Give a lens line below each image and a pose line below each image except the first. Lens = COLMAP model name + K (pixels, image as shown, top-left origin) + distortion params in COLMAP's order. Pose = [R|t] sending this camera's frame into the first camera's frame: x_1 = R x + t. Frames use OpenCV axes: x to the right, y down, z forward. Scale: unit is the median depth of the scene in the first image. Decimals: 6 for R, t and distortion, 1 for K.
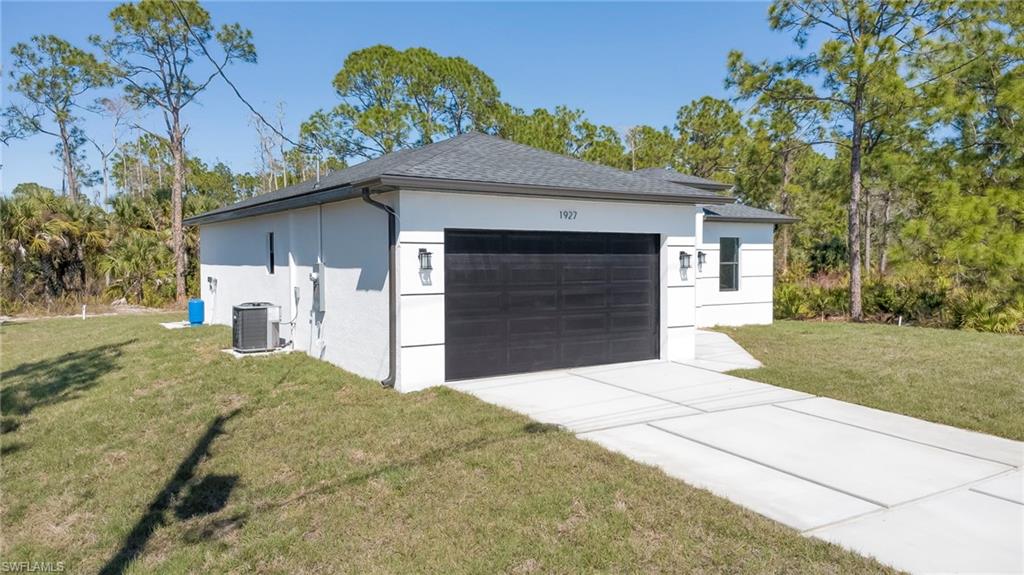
lens RADIAL K [[749.5, 0, 501.3], [0, 749.5, 286.7], [0, 0, 1]] dist [0.098059, -0.000606]
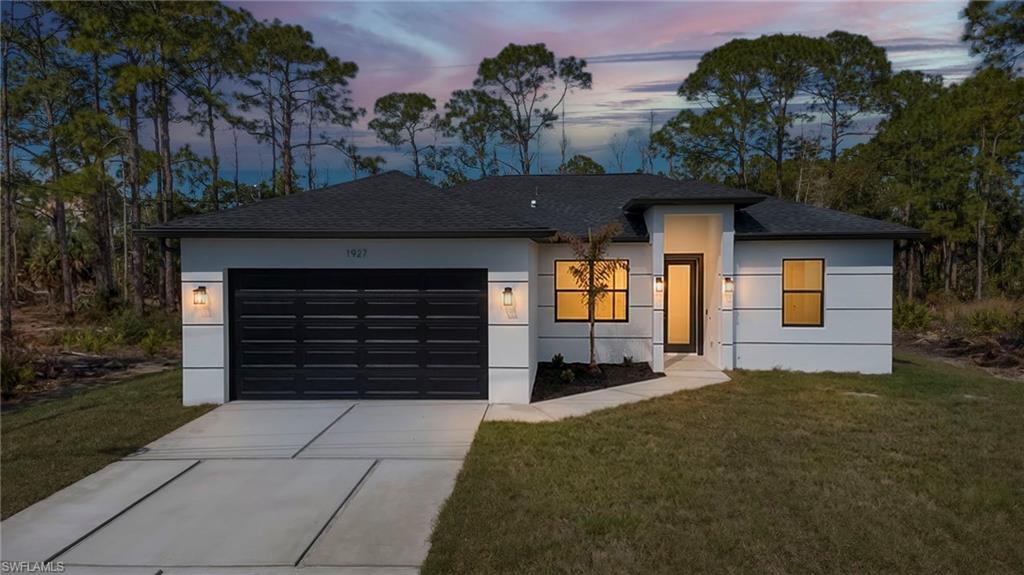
lens RADIAL K [[749.5, 0, 501.3], [0, 749.5, 286.7], [0, 0, 1]] dist [0.098059, -0.000606]
pose [[0.794632, 0.021655, -0.606705, 0.548066], [-0.019544, 0.999758, 0.010087, -0.039068], [0.606776, 0.003842, 0.794863, 0.181352]]
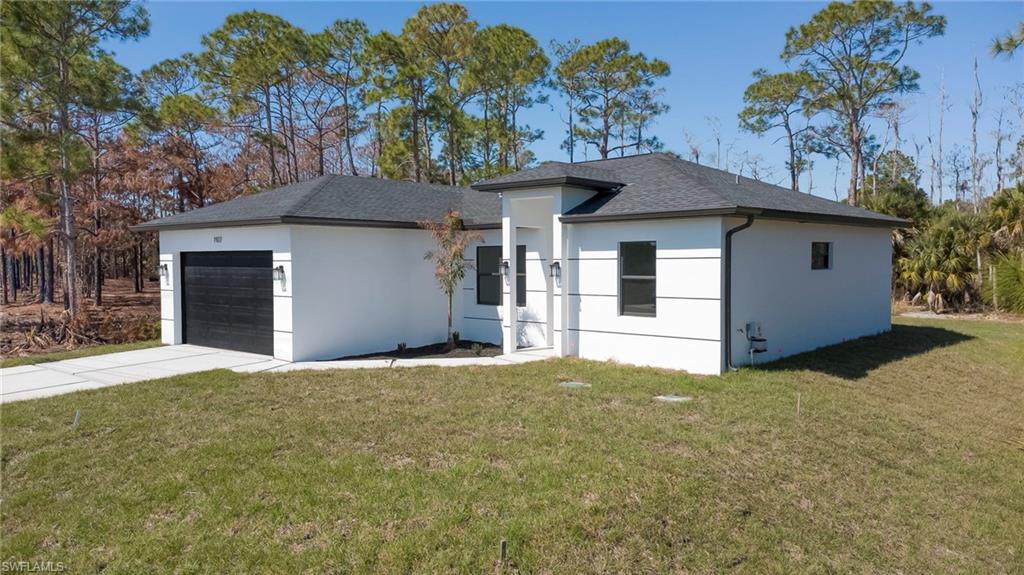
lens RADIAL K [[749.5, 0, 501.3], [0, 749.5, 286.7], [0, 0, 1]] dist [0.098059, -0.000606]
pose [[0.250260, 0.037451, -0.967454, 0.986423], [-0.029400, 0.999085, 0.031070, -0.041653], [0.967732, 0.020668, 0.251132, 0.716046]]
